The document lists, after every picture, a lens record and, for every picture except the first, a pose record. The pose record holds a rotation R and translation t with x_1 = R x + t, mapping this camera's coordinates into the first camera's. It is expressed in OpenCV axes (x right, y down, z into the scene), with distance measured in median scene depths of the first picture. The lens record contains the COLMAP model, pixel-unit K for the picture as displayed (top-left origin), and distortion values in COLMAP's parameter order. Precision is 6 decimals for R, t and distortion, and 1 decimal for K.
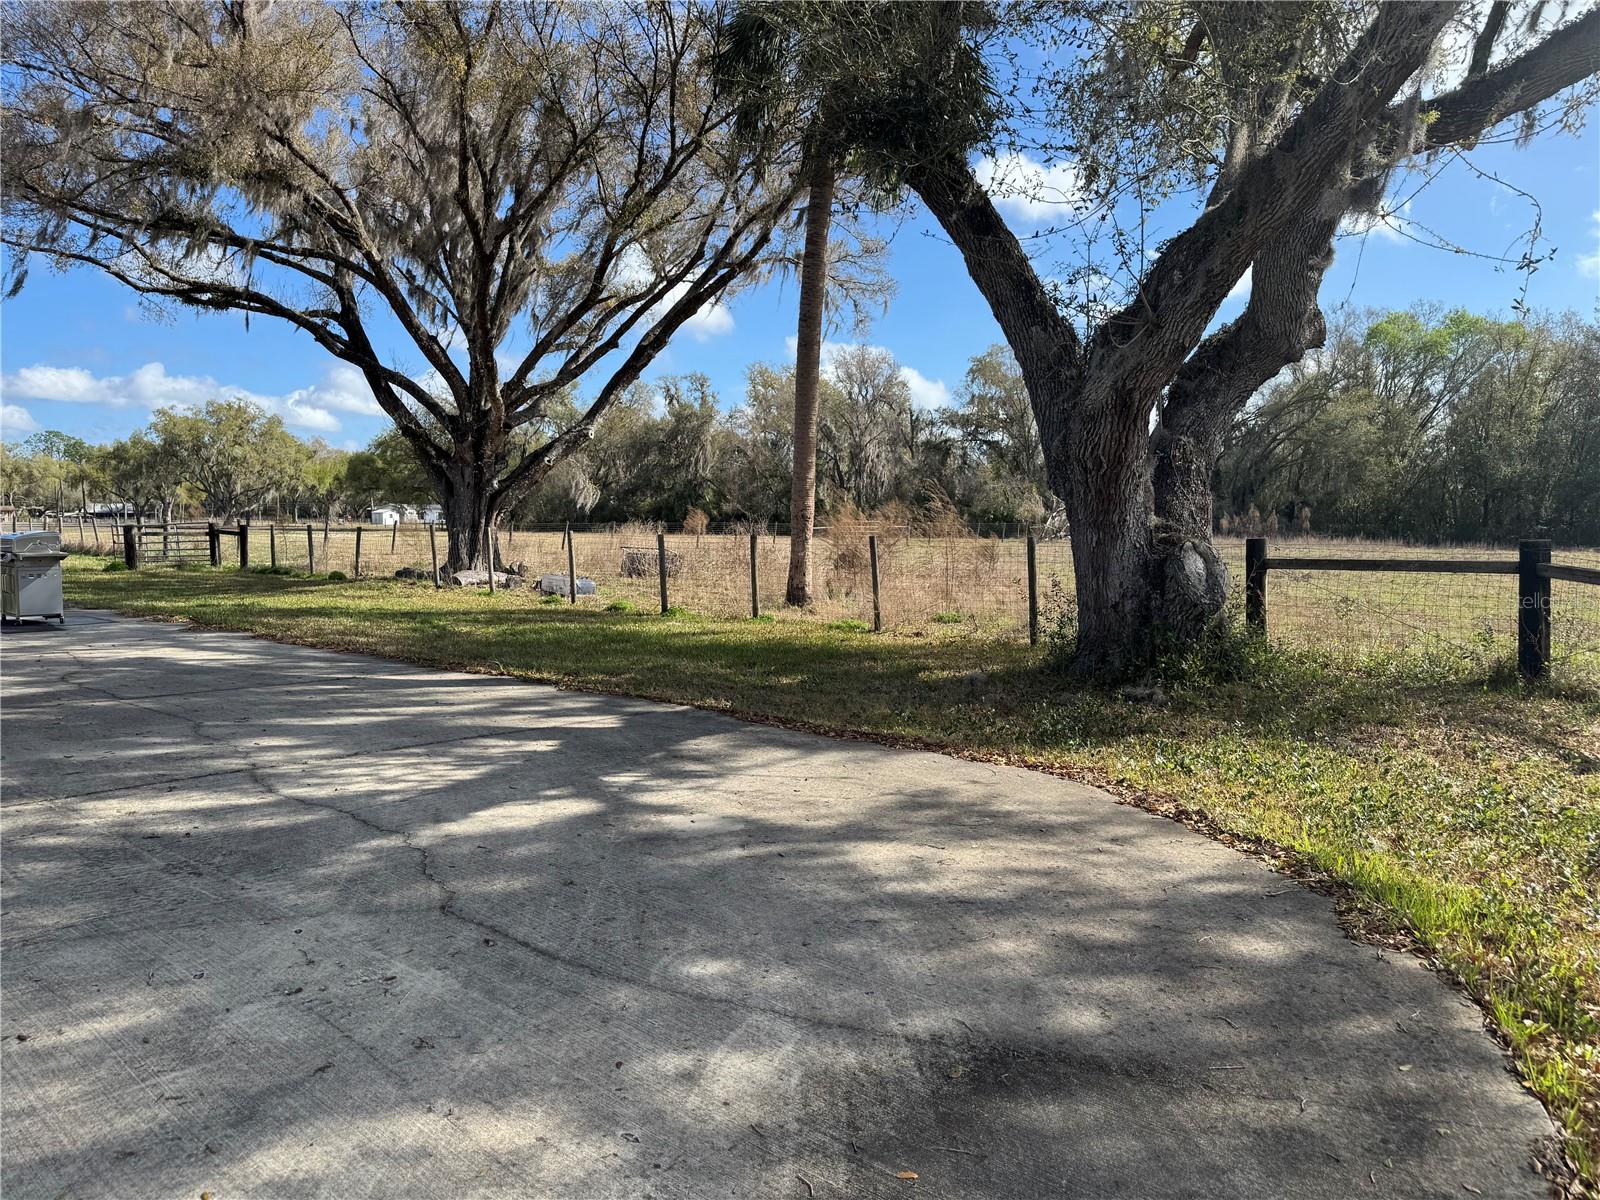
lens RADIAL K [[1123.2, 0, 810.8], [0, 1123.2, 595.9], [0, 0, 1]] dist [0.119094, -0.119320]
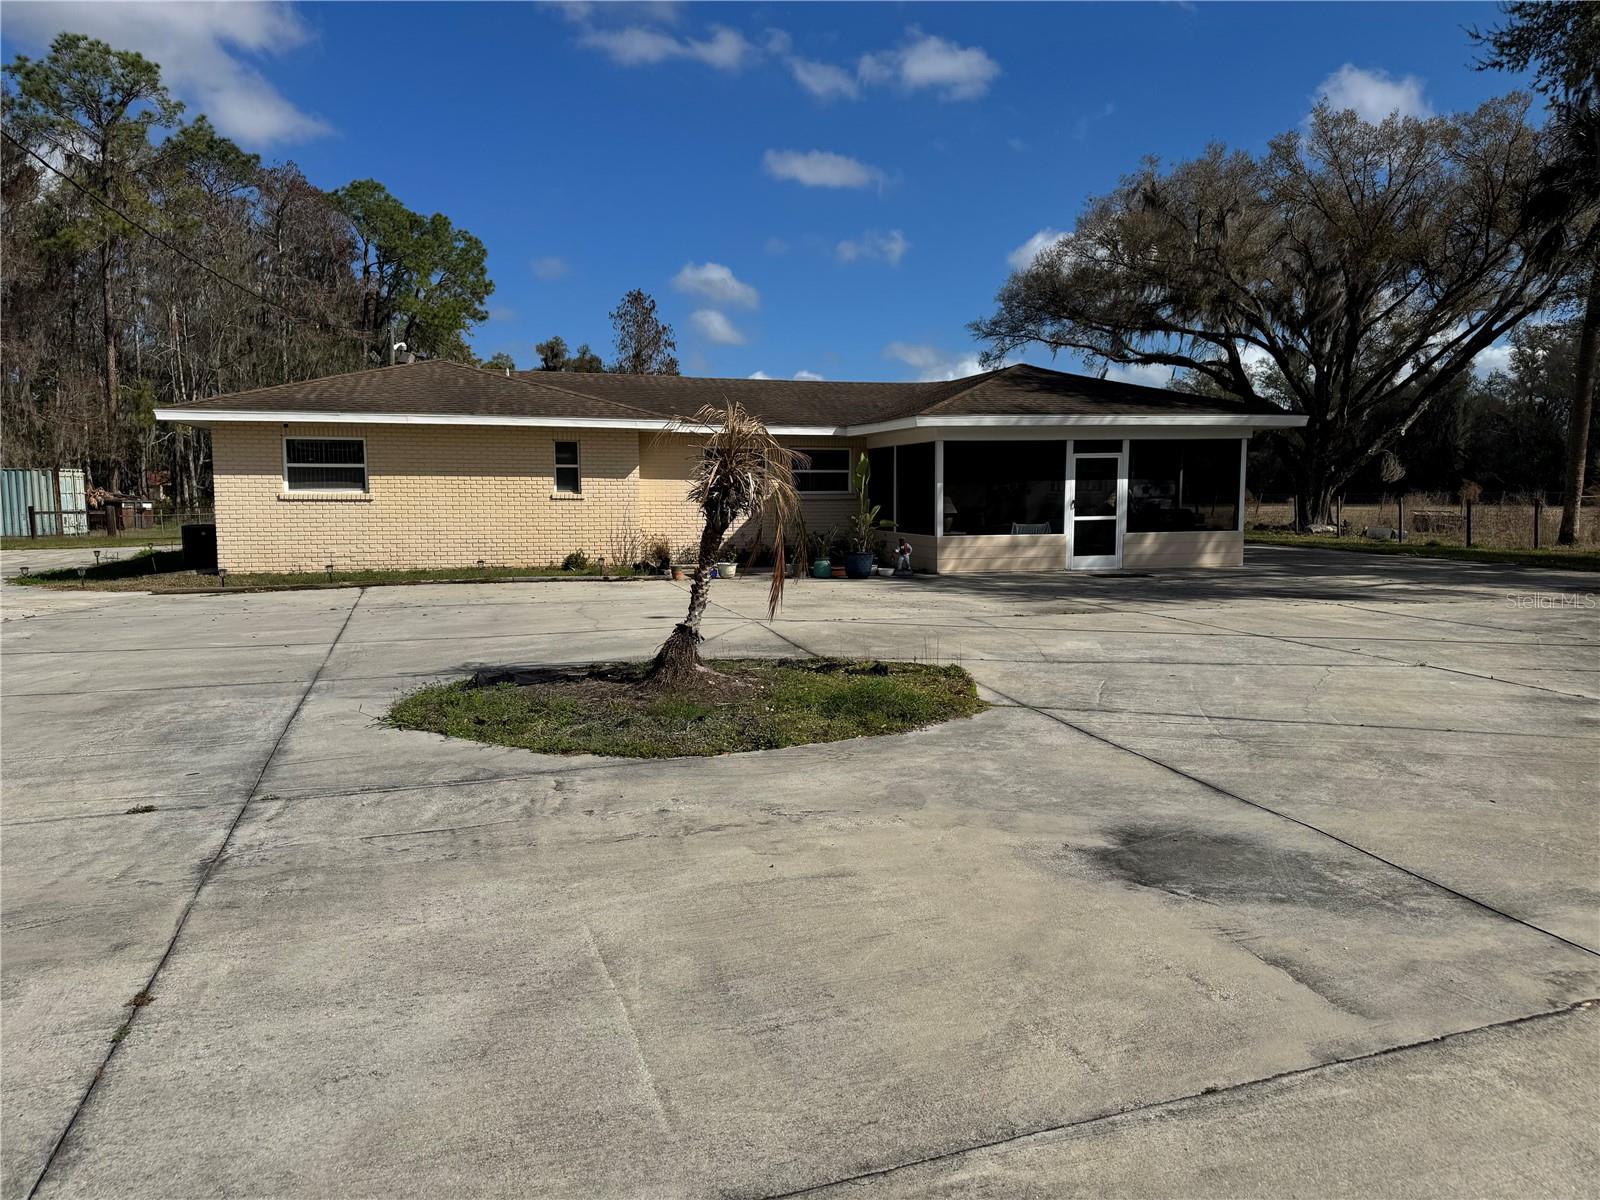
lens RADIAL K [[1123.2, 0, 810.8], [0, 1123.2, 595.9], [0, 0, 1]] dist [0.119094, -0.119320]
pose [[0.832774, 0.053622, -0.551011, 0.001556], [-0.038564, 0.998499, 0.038886, 0.039474], [0.552269, -0.011134, 0.833592, -0.657231]]
